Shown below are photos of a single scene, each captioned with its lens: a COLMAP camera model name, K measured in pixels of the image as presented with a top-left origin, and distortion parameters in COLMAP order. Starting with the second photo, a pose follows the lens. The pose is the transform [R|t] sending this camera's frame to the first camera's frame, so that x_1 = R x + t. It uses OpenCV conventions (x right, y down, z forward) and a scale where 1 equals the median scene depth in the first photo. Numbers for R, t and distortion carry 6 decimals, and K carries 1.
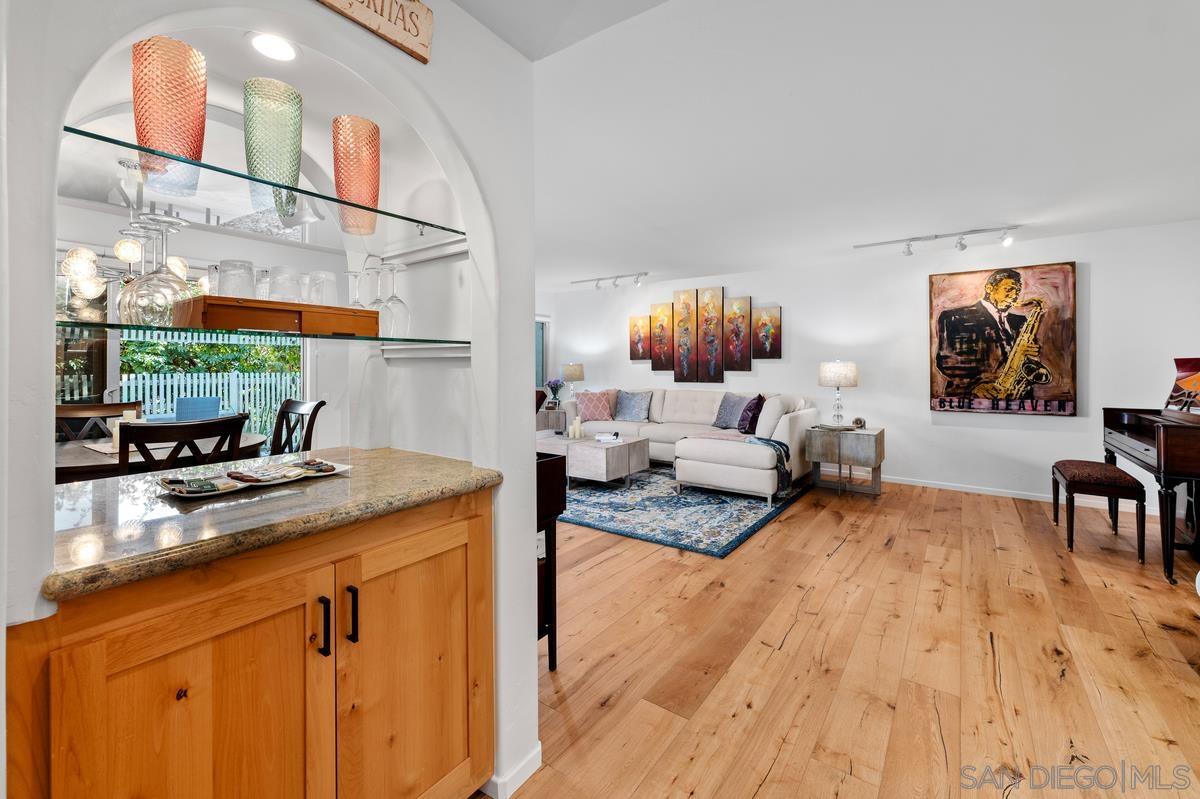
lens RADIAL K [[499.9, 0, 599.8], [0, 499.9, 362.9], [0, 0, 1]] dist [-0.000063, -0.000003]
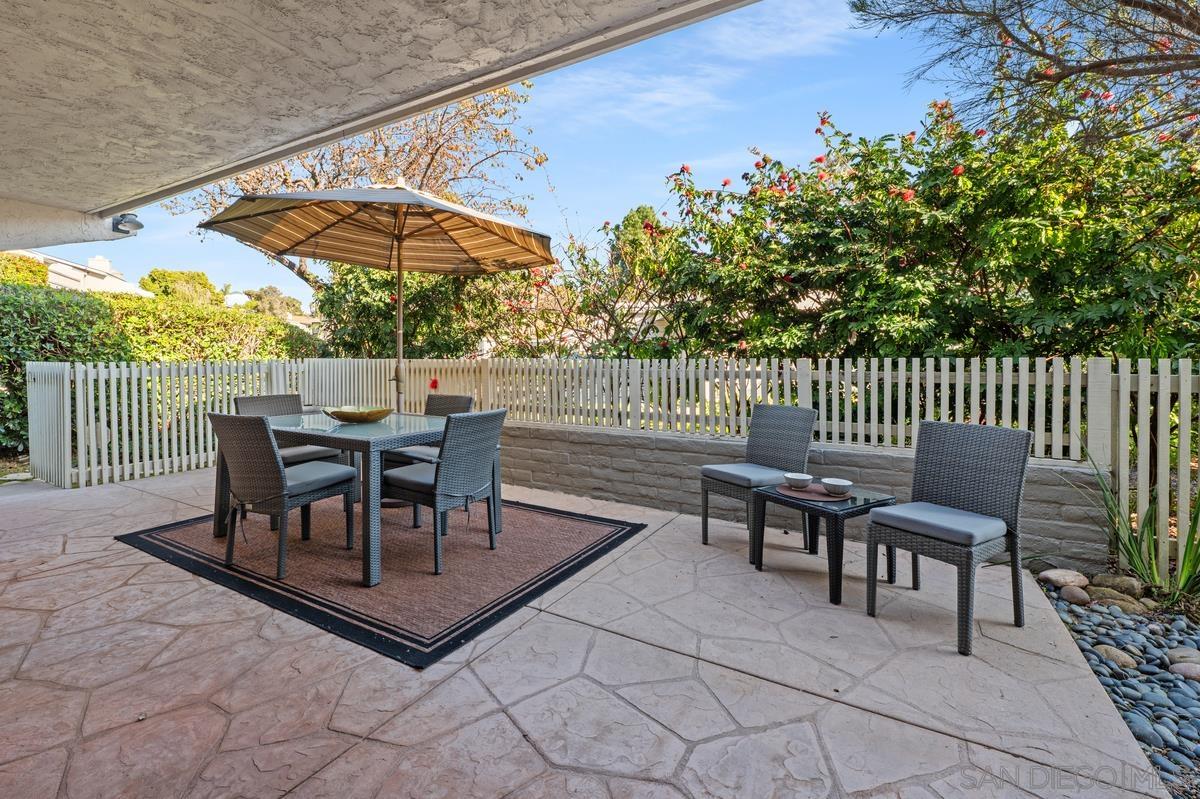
lens RADIAL K [[526.3, 0, 603.4], [0, 526.3, 367.2], [0, 0, 1]] dist [0.001124, 0.000309]
pose [[0.089018, 0.028841, -0.995612, -0.434132], [0.009233, 0.999514, 0.029780, 0.014266], [0.995987, -0.011843, 0.088708, 0.673648]]
